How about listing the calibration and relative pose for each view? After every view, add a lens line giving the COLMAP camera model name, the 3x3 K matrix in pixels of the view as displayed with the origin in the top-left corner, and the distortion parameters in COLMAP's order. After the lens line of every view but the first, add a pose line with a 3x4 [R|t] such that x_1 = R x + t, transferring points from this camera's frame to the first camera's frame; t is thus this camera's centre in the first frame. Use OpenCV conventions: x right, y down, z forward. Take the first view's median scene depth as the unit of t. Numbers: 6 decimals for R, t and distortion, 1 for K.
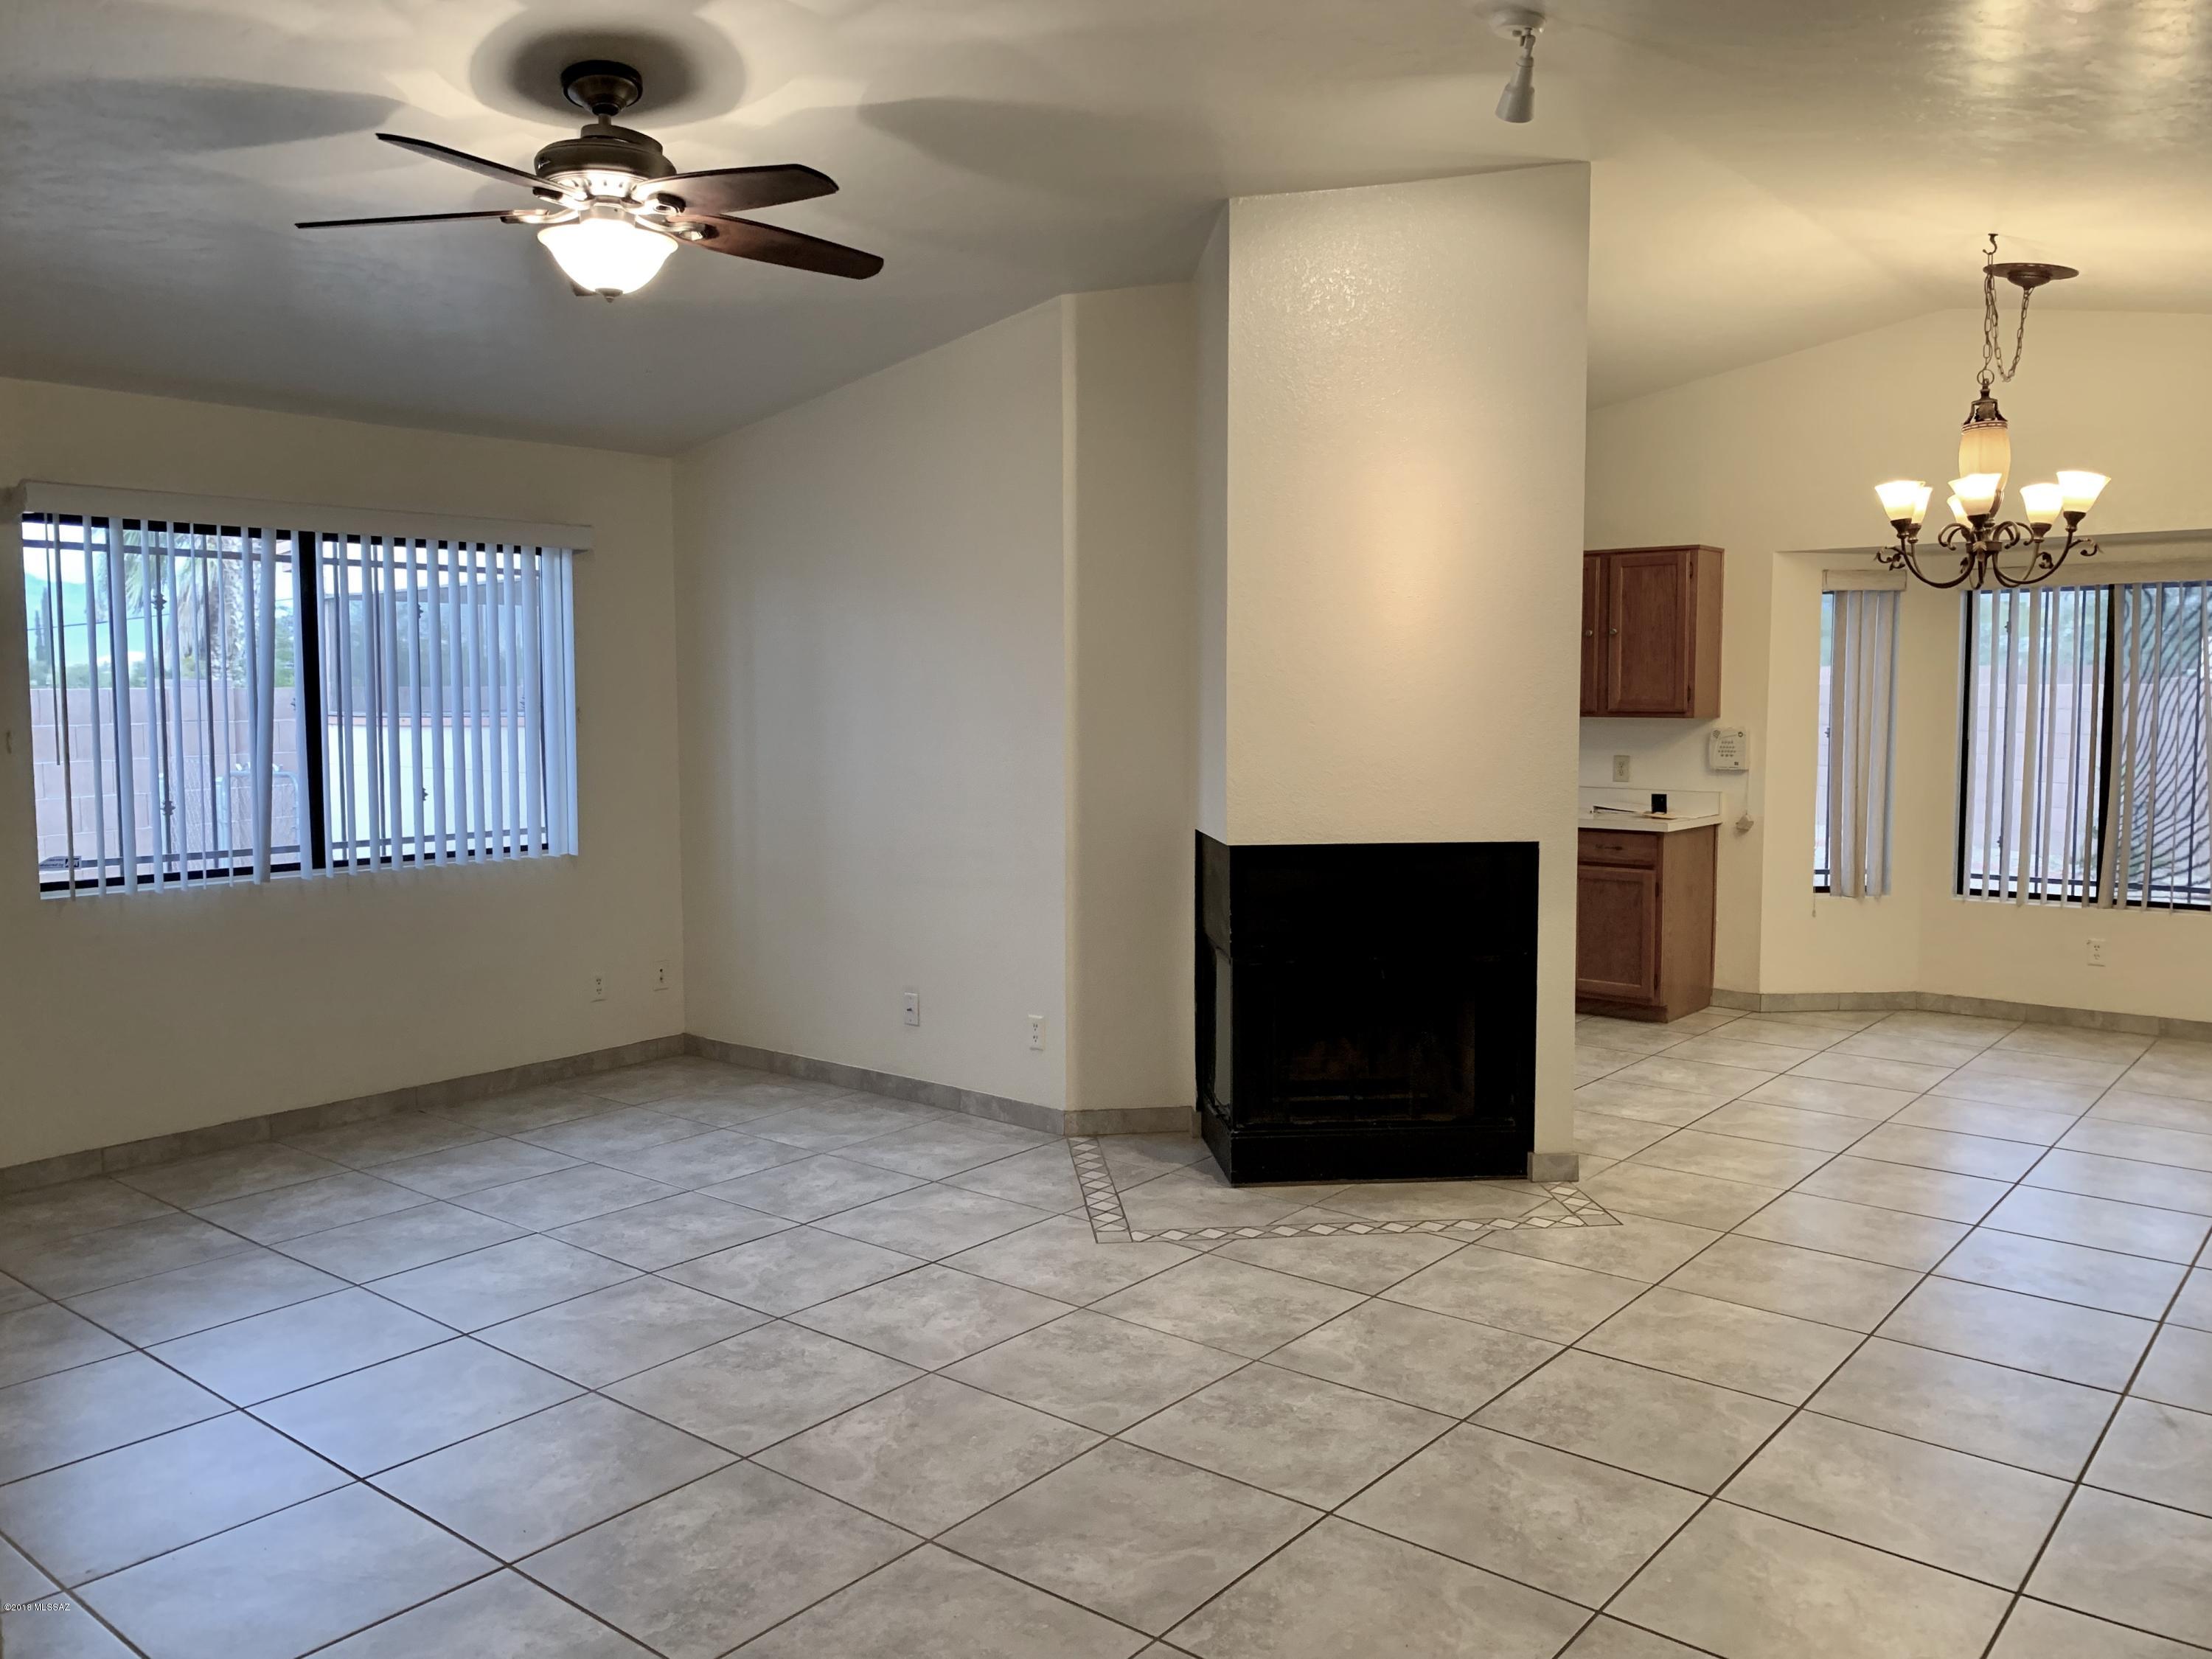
lens RADIAL K [[1620.9, 0, 1106.0], [0, 1620.9, 829.5], [0, 0, 1]] dist [0.128778, -0.160727]
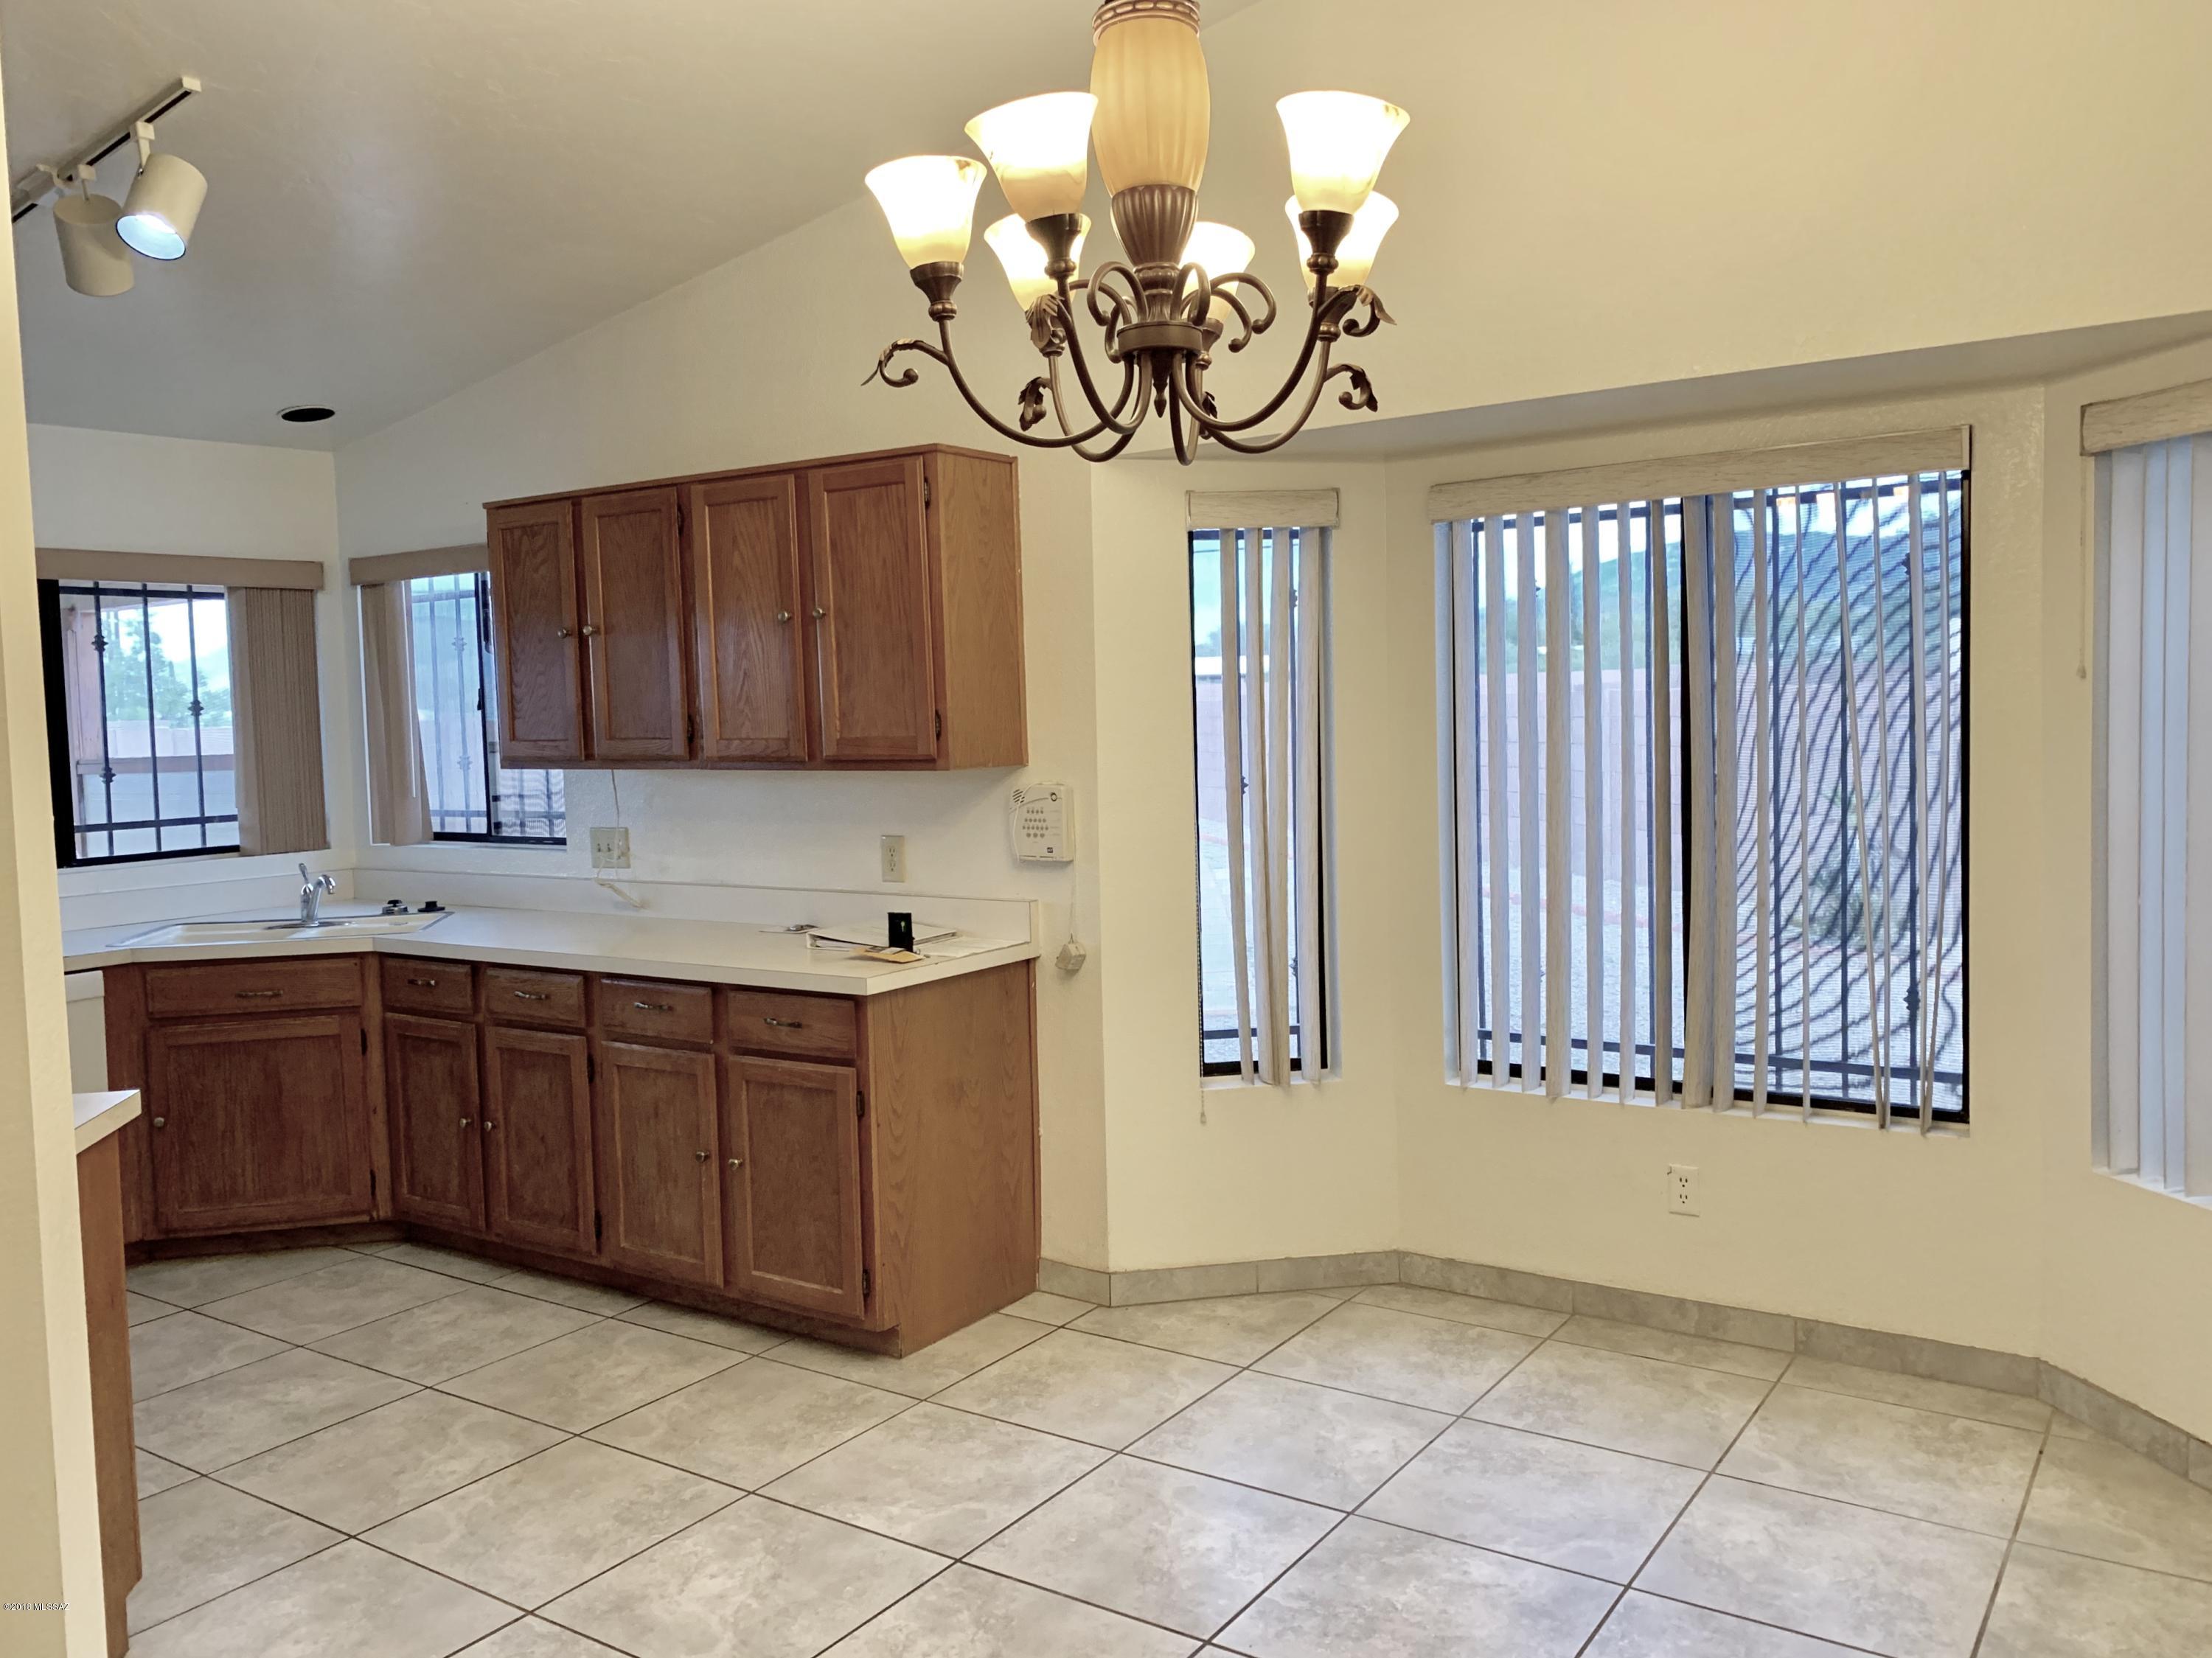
lens RADIAL K [[1698.2, 0, 1106.0], [0, 1698.2, 829.0], [0, 0, 1]] dist [0.141786, -0.193900]
pose [[0.998521, -0.036466, 0.040315, 0.378914], [0.036786, 0.999297, -0.007213, -0.042111], [-0.040024, 0.008686, 0.999161, 0.437427]]
